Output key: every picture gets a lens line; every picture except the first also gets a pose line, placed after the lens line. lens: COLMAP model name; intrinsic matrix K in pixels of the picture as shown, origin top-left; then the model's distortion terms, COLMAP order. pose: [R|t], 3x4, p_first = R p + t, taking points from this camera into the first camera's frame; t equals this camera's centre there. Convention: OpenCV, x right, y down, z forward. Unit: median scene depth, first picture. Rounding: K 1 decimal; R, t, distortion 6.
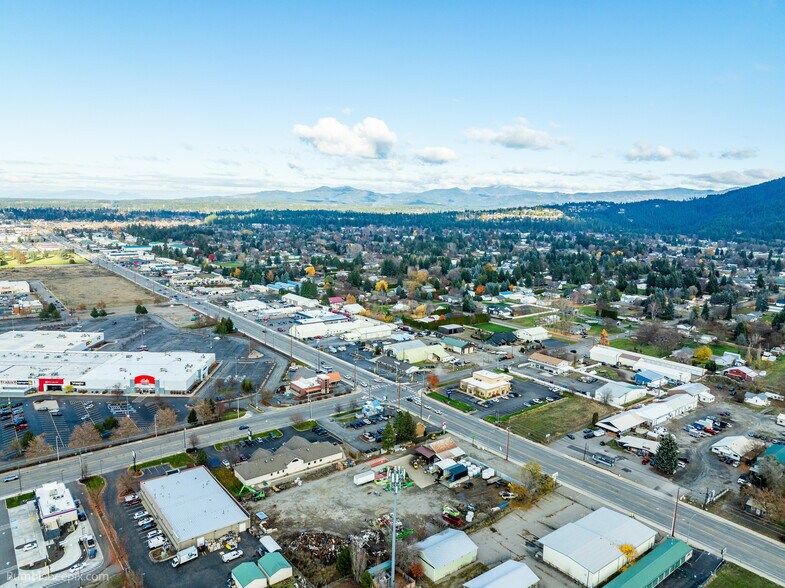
lens RADIAL K [[555.3, 0, 392.5], [0, 555.3, 294.0], [0, 0, 1]] dist [-0.033773, -0.000181]
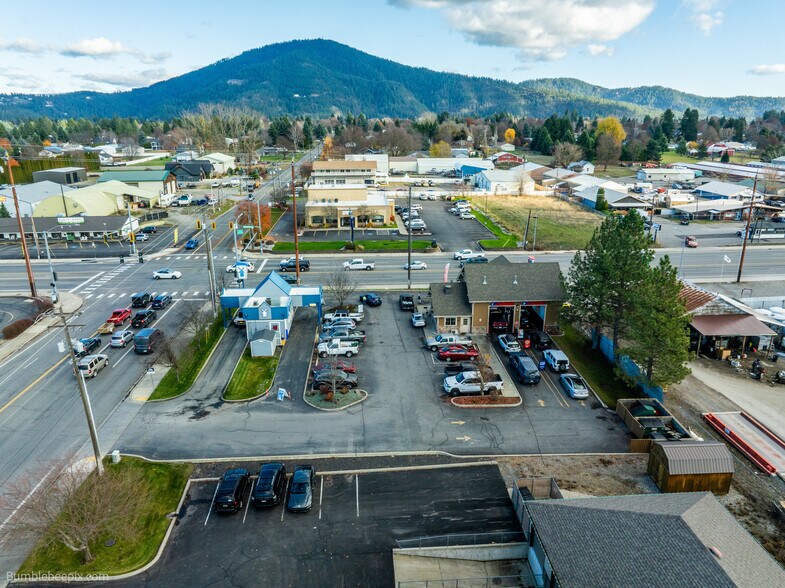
lens RADIAL K [[555.3, 0, 392.5], [0, 555.3, 294.0], [0, 0, 1]] dist [-0.033773, -0.000181]
pose [[0.565946, -0.274143, 0.777528, -0.179204], [0.147177, 0.961542, 0.231896, 0.136166], [-0.811199, -0.016807, 0.584529, 0.730062]]
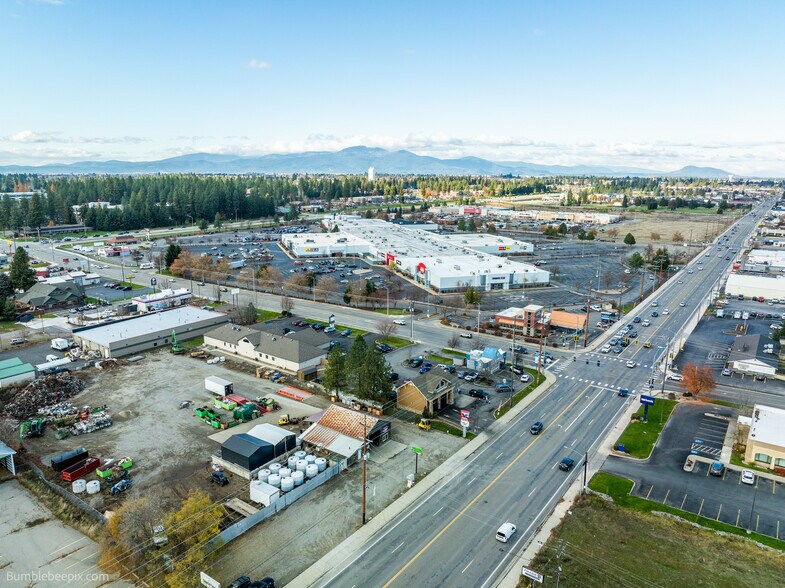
lens RADIAL K [[555.3, 0, 392.5], [0, 555.3, 294.0], [0, 0, 1]] dist [-0.033773, -0.000181]
pose [[0.274007, 0.184416, -0.943881, 0.400894], [-0.155052, 0.977075, 0.145890, 0.069253], [0.949146, 0.106376, 0.296319, 0.670080]]
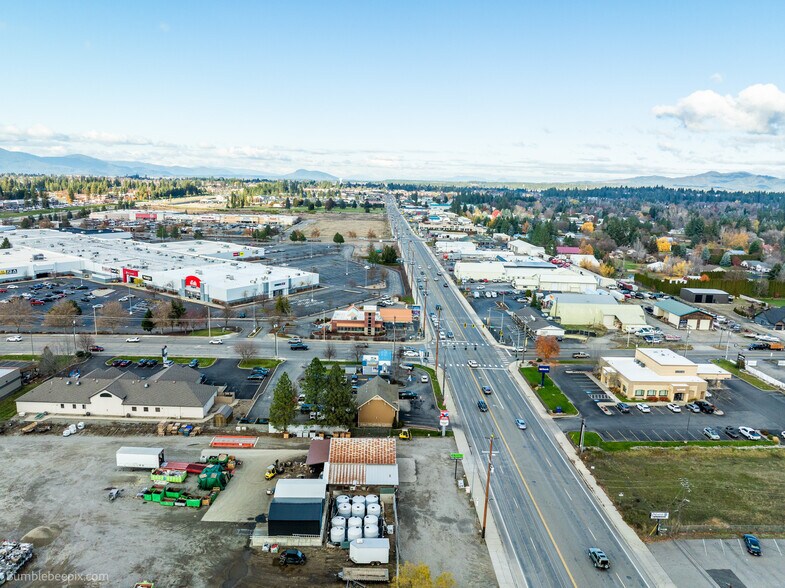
lens RADIAL K [[555.3, 0, 392.5], [0, 555.3, 294.0], [0, 0, 1]] dist [-0.033773, -0.000181]
pose [[0.799984, 0.119172, -0.588068, 0.266888], [-0.106237, 0.992725, 0.056655, 0.093470], [0.590542, 0.017151, 0.806825, 0.499696]]
